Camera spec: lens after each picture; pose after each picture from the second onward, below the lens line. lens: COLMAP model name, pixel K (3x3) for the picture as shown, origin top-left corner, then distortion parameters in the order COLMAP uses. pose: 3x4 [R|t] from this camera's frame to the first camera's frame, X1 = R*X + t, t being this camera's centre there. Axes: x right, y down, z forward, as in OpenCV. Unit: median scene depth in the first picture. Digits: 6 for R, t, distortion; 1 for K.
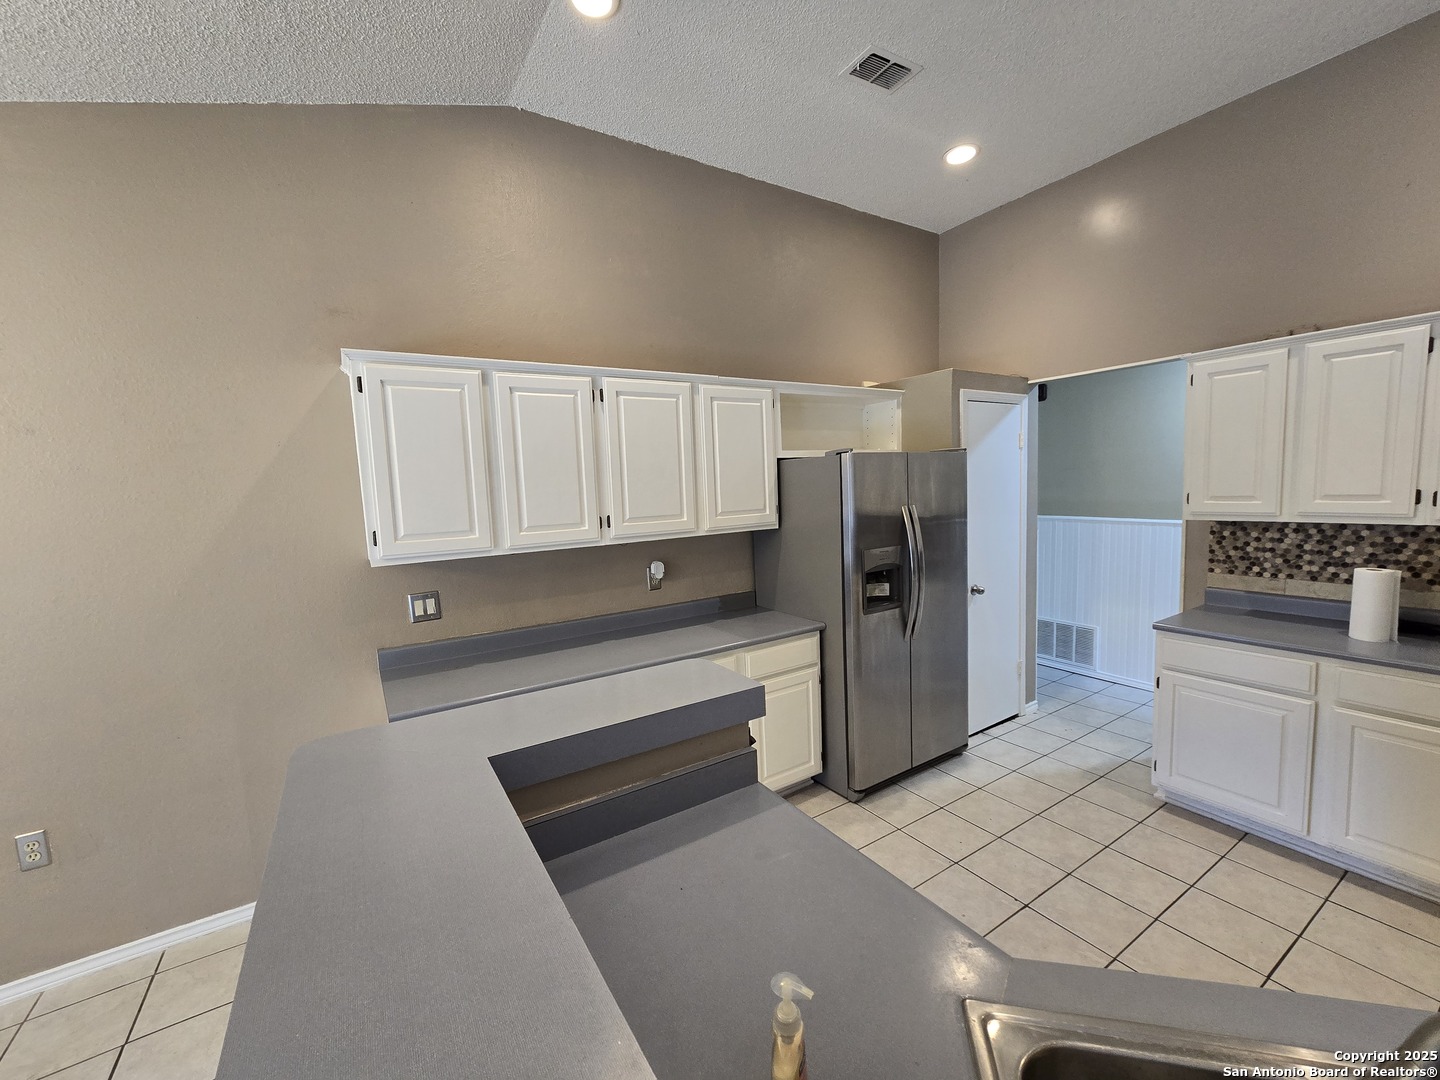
lens RADIAL K [[586.3, 0, 717.7], [0, 586.3, 545.4], [0, 0, 1]] dist [-0.010082, 0.002270]
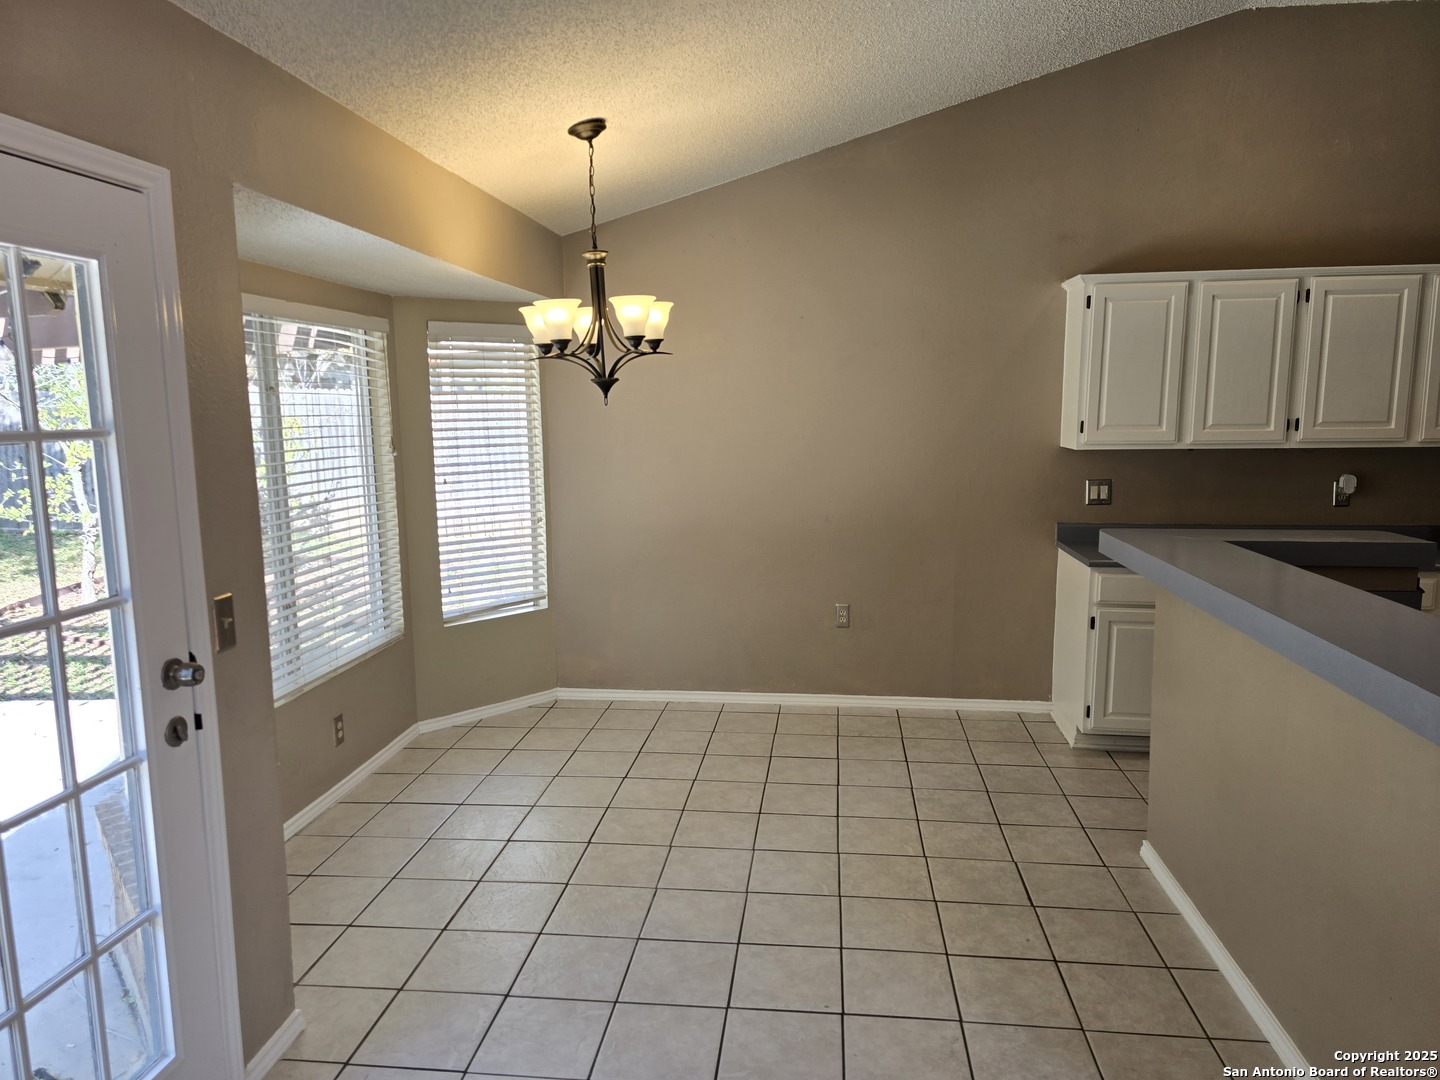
lens RADIAL K [[973.5, 0, 719.0], [0, 973.5, 546.2], [0, 0, 1]] dist [0.057988, -0.045642]
pose [[0.777860, 0.123280, -0.616227, 0.113851], [-0.085752, 0.992220, 0.090256, 0.100382], [0.622560, -0.017364, 0.782380, -0.955787]]
